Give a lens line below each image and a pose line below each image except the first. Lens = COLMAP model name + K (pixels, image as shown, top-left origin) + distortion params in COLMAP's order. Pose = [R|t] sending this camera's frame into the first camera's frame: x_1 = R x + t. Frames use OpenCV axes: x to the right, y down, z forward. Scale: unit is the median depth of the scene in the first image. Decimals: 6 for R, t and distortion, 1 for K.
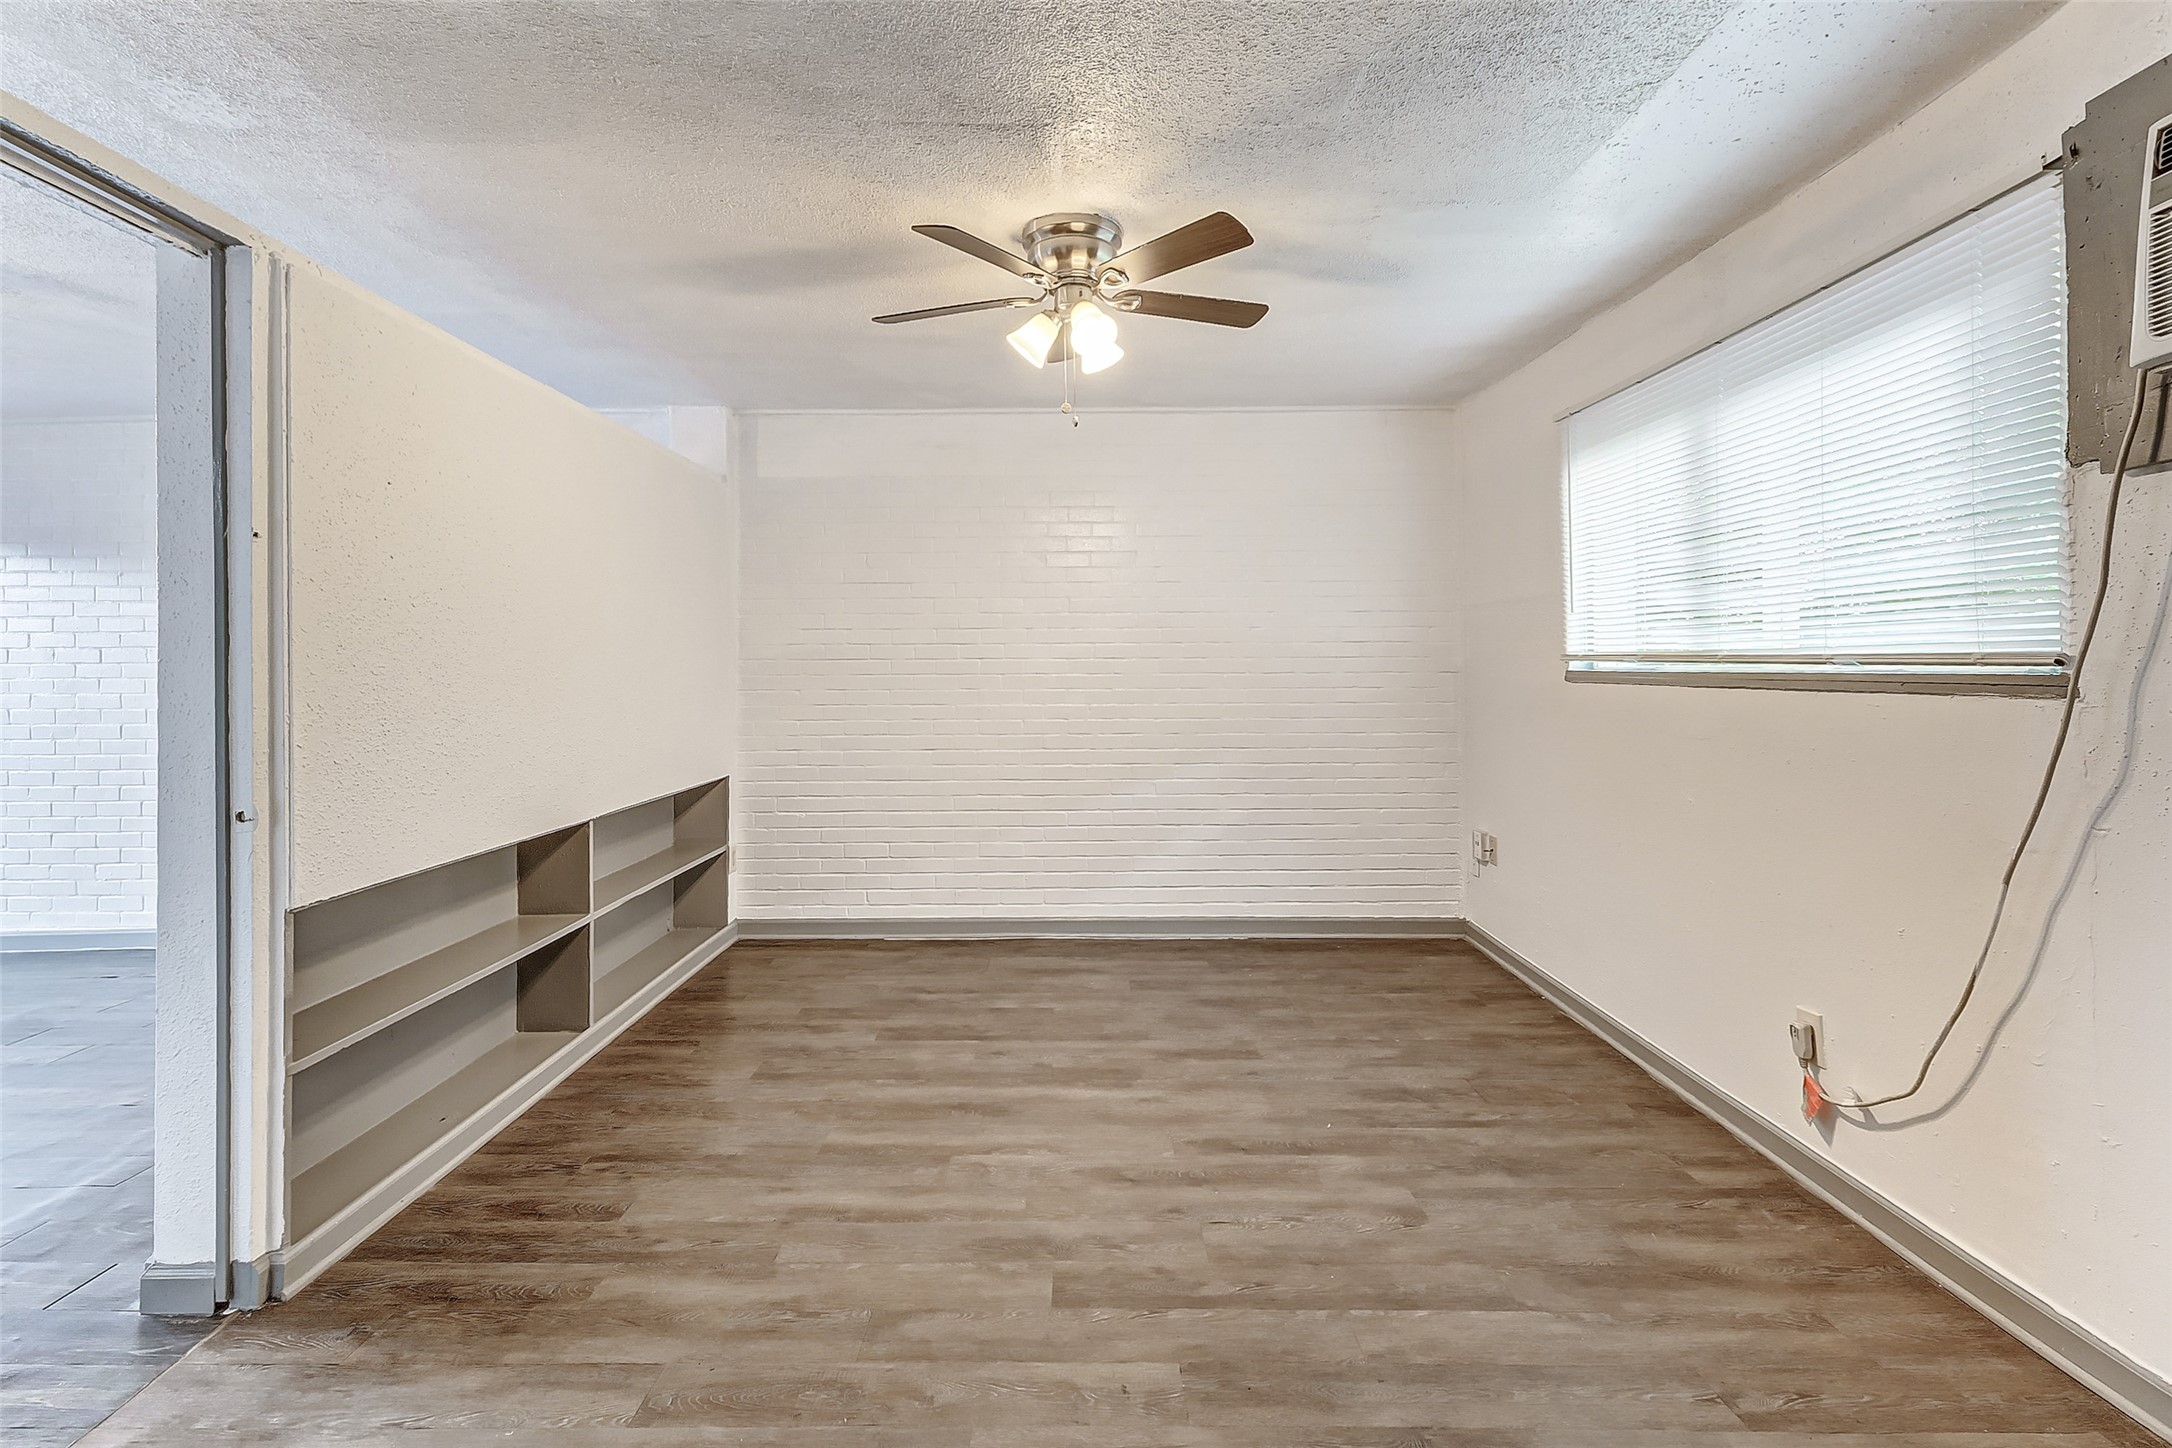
lens RADIAL K [[989.9, 0, 1097.6], [0, 989.9, 657.5], [0, 0, 1]] dist [-0.001076, -0.000472]
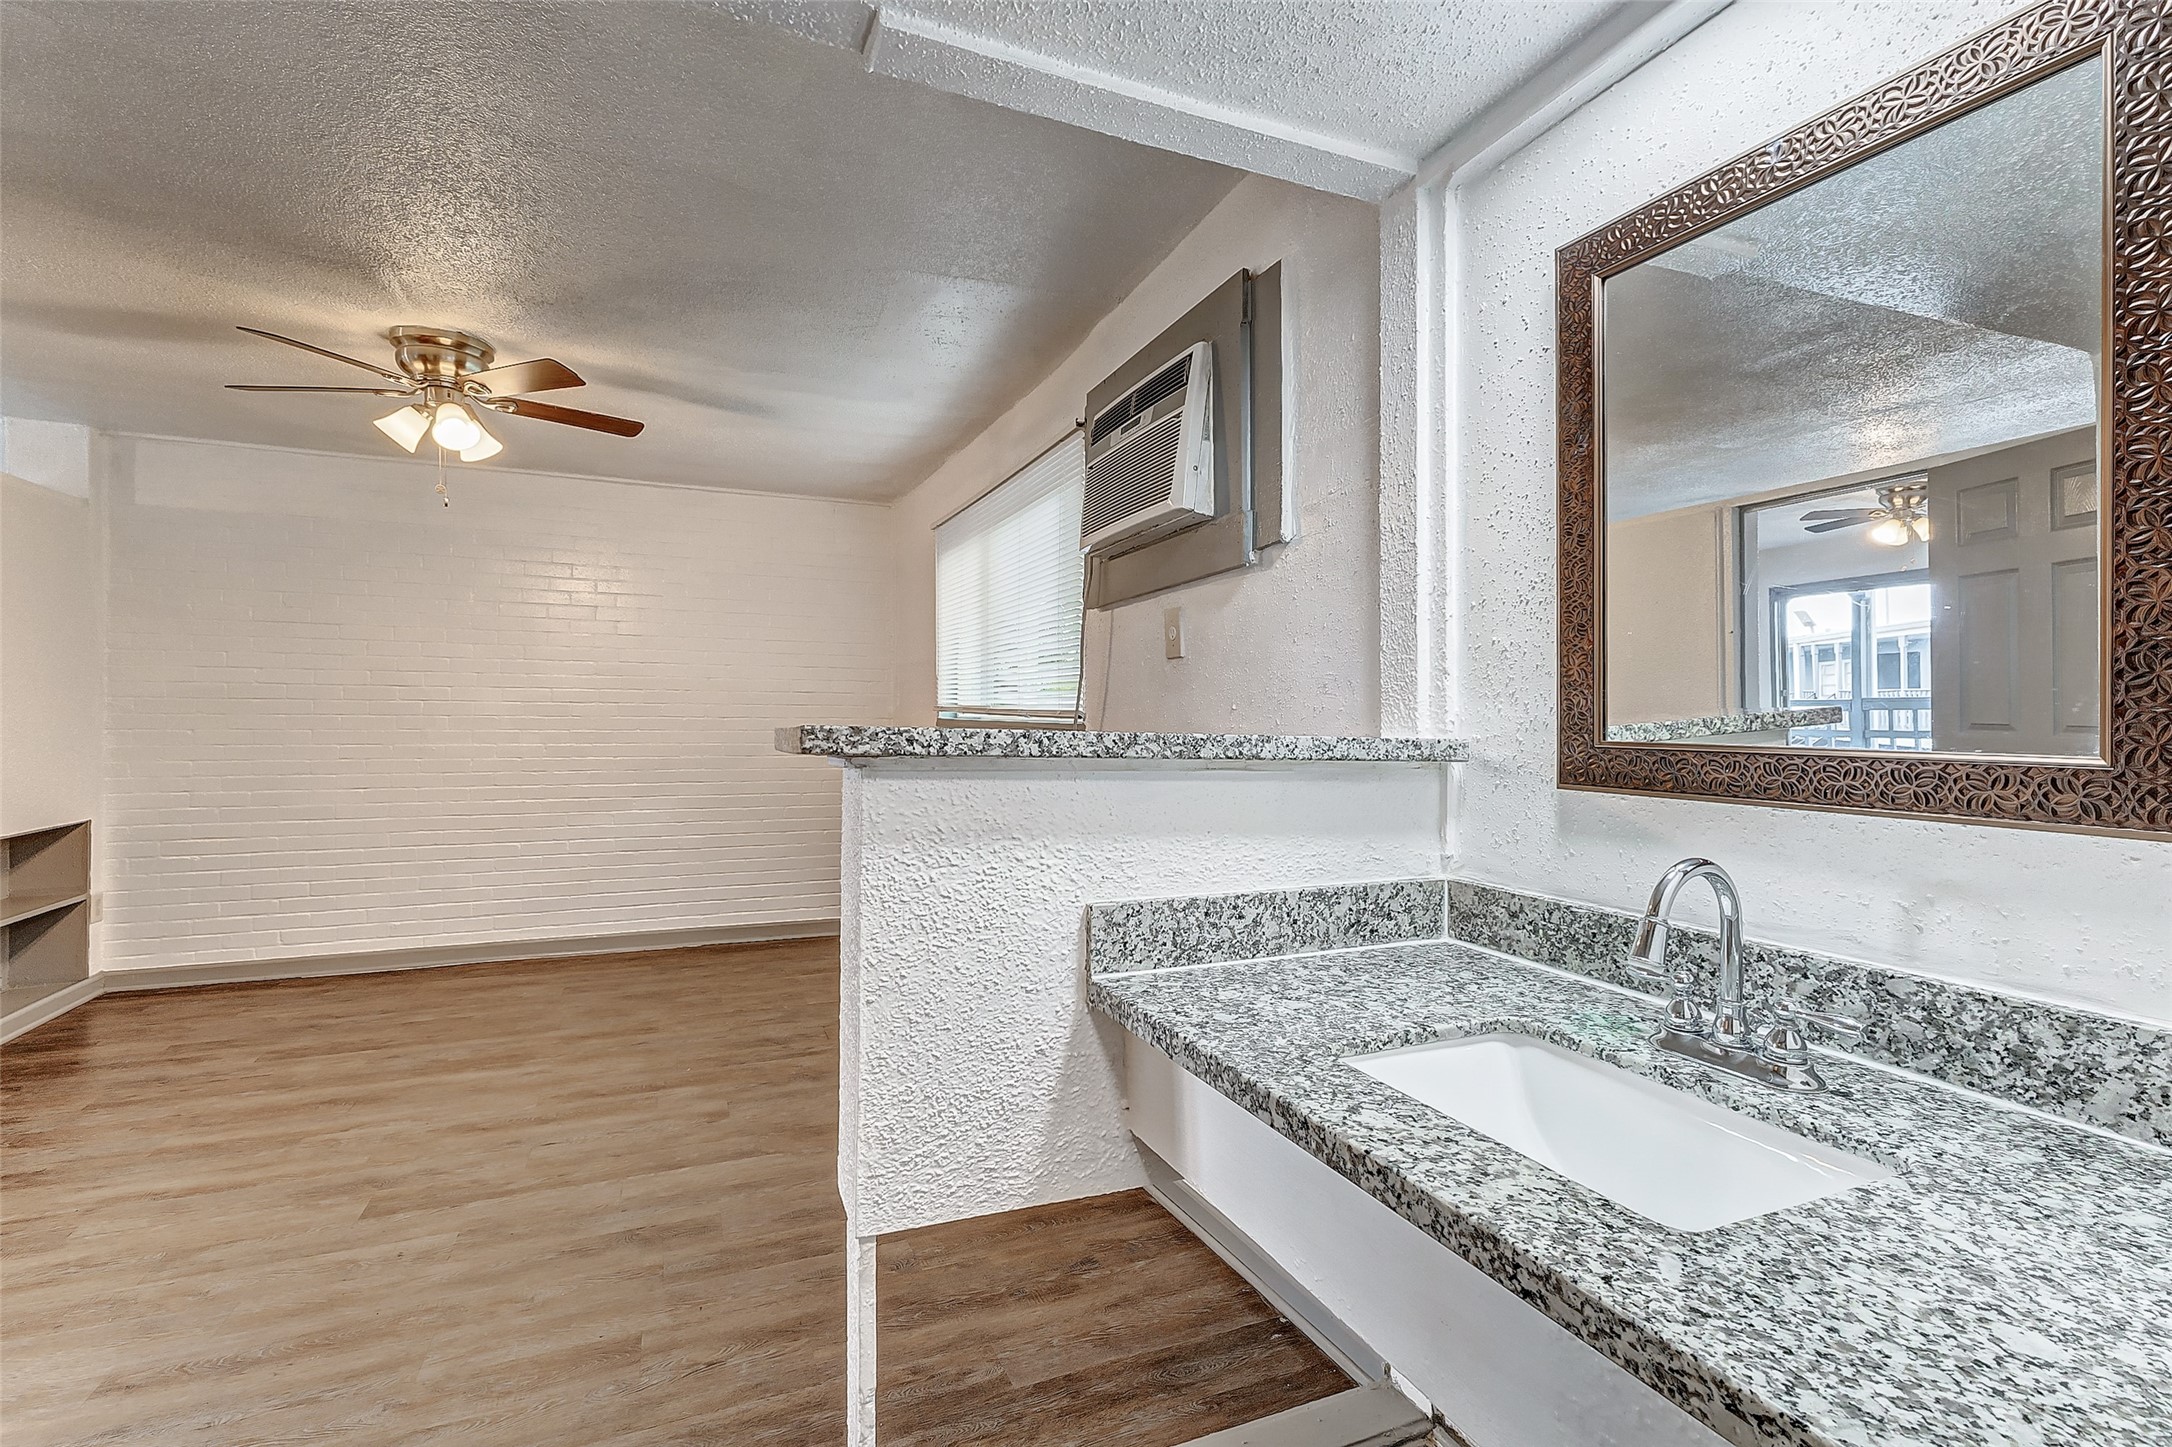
lens RADIAL K [[947.7, 0, 1119.4], [0, 947.7, 715.3], [0, 0, 1]] dist [0.017809, -0.006434]
pose [[0.916520, 0.013948, 0.399746, 0.251830], [-0.018629, 0.999796, 0.007829, -0.007242], [-0.399555, -0.014622, 0.916592, -0.358865]]
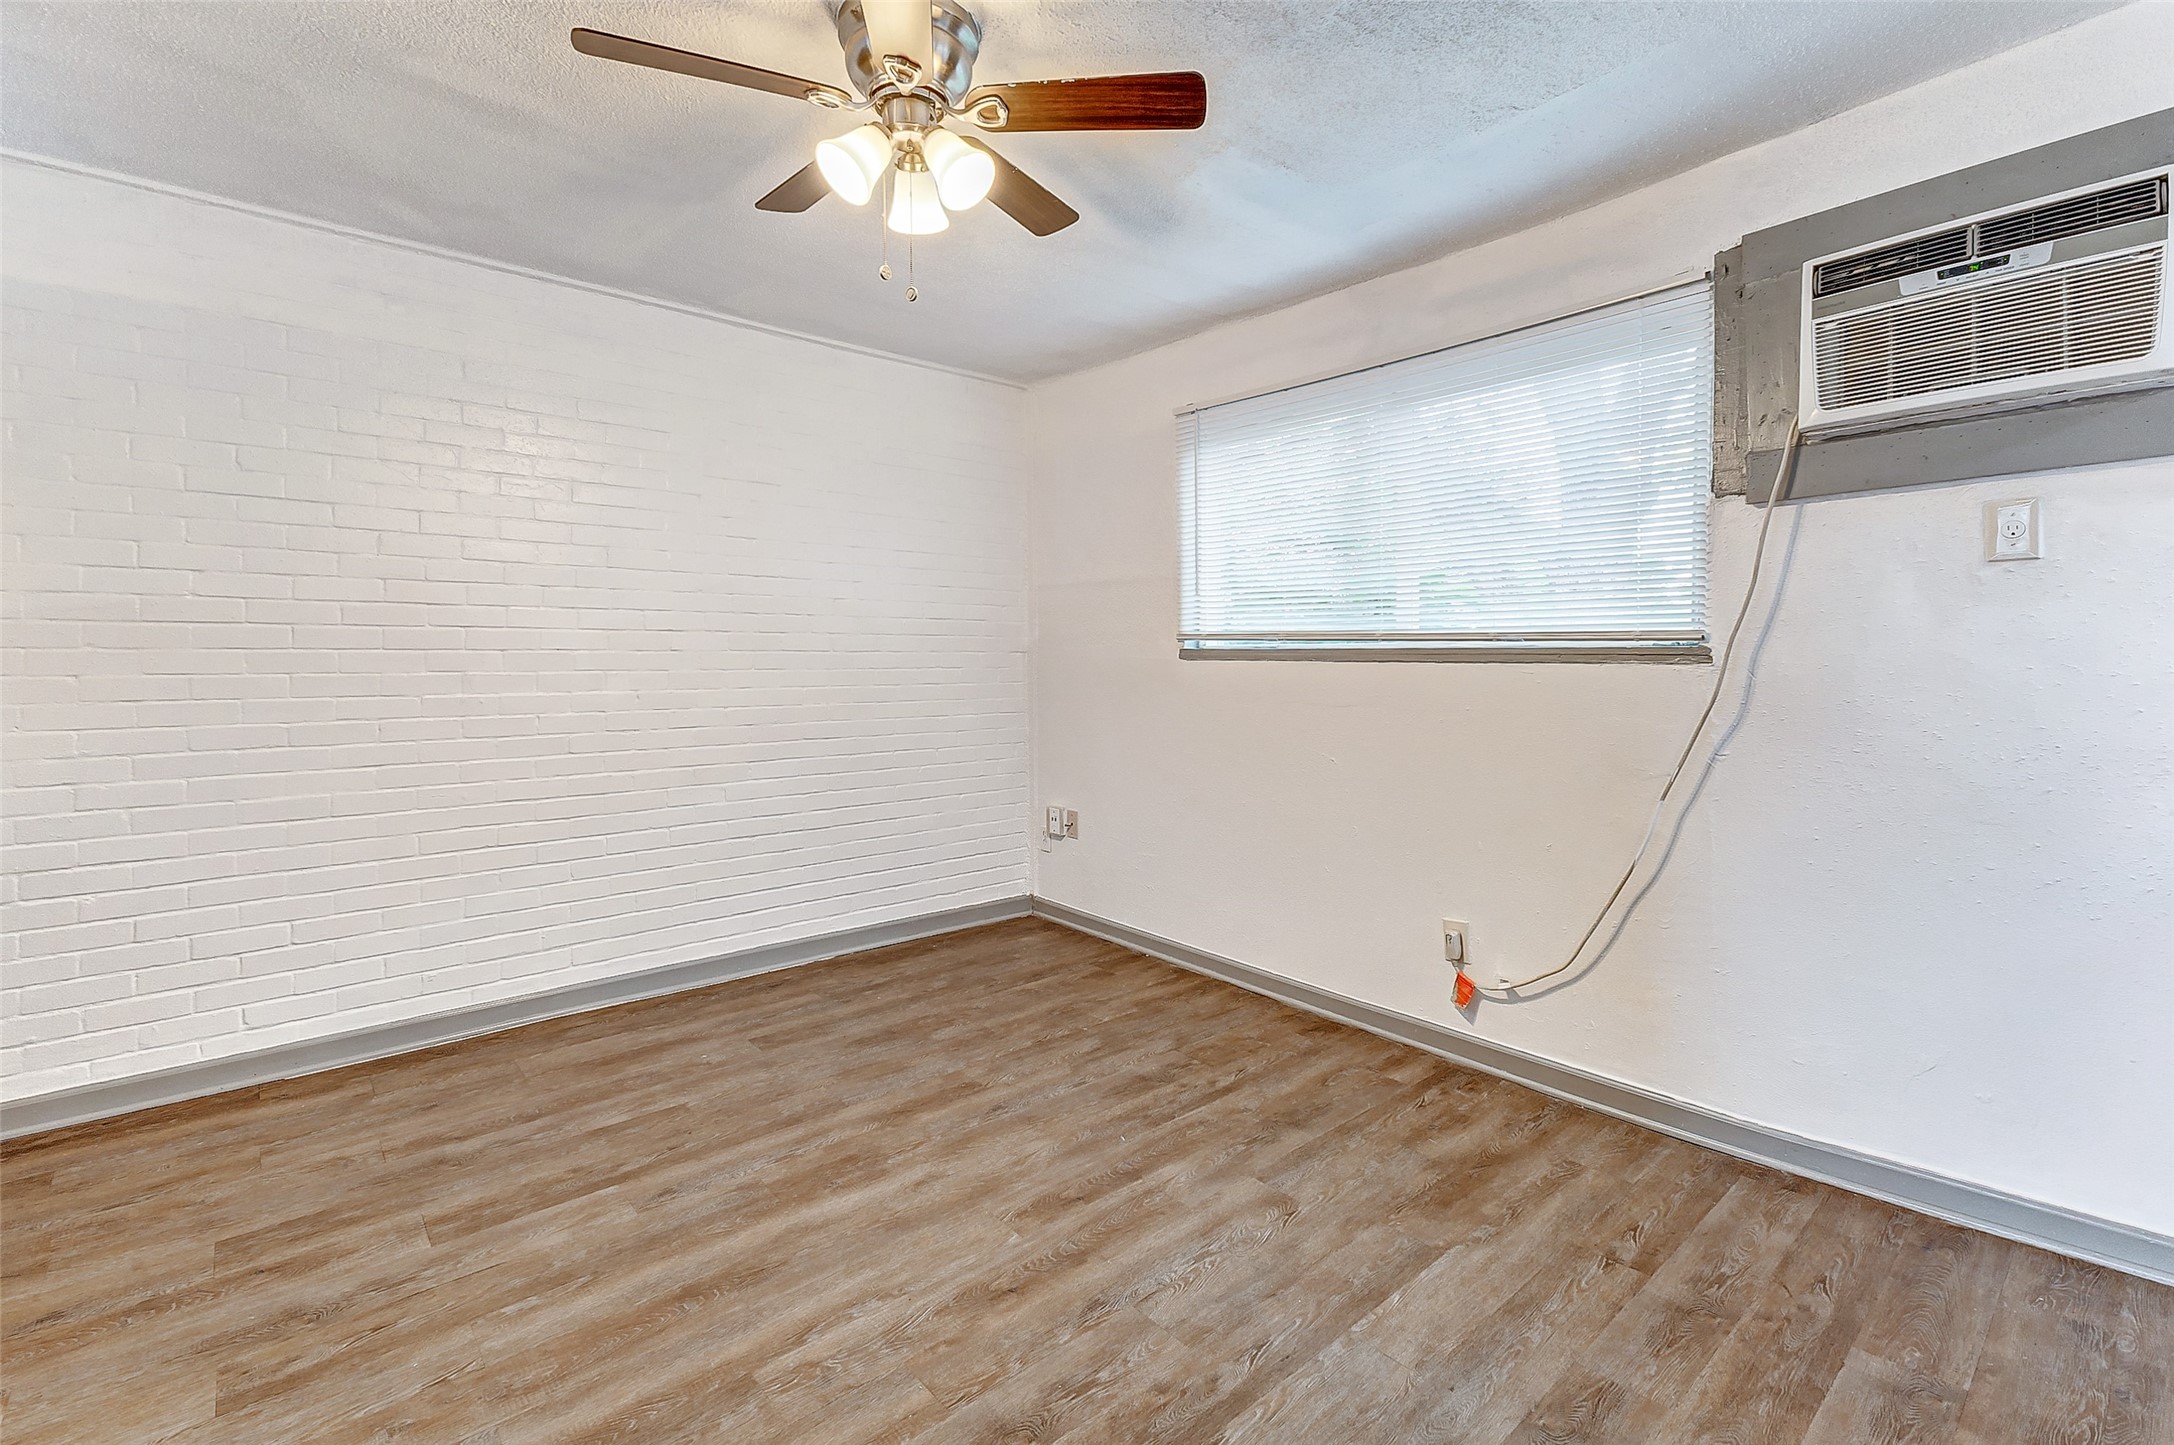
lens RADIAL K [[958.8, 0, 1103.2], [0, 958.8, 670.9], [0, 0, 1]] dist [0.004960, -0.000533]
pose [[0.751707, -0.005141, 0.659477, -0.372306], [-0.010533, 0.999748, 0.019800, 0.023260], [-0.659413, -0.021830, 0.751464, 0.362135]]
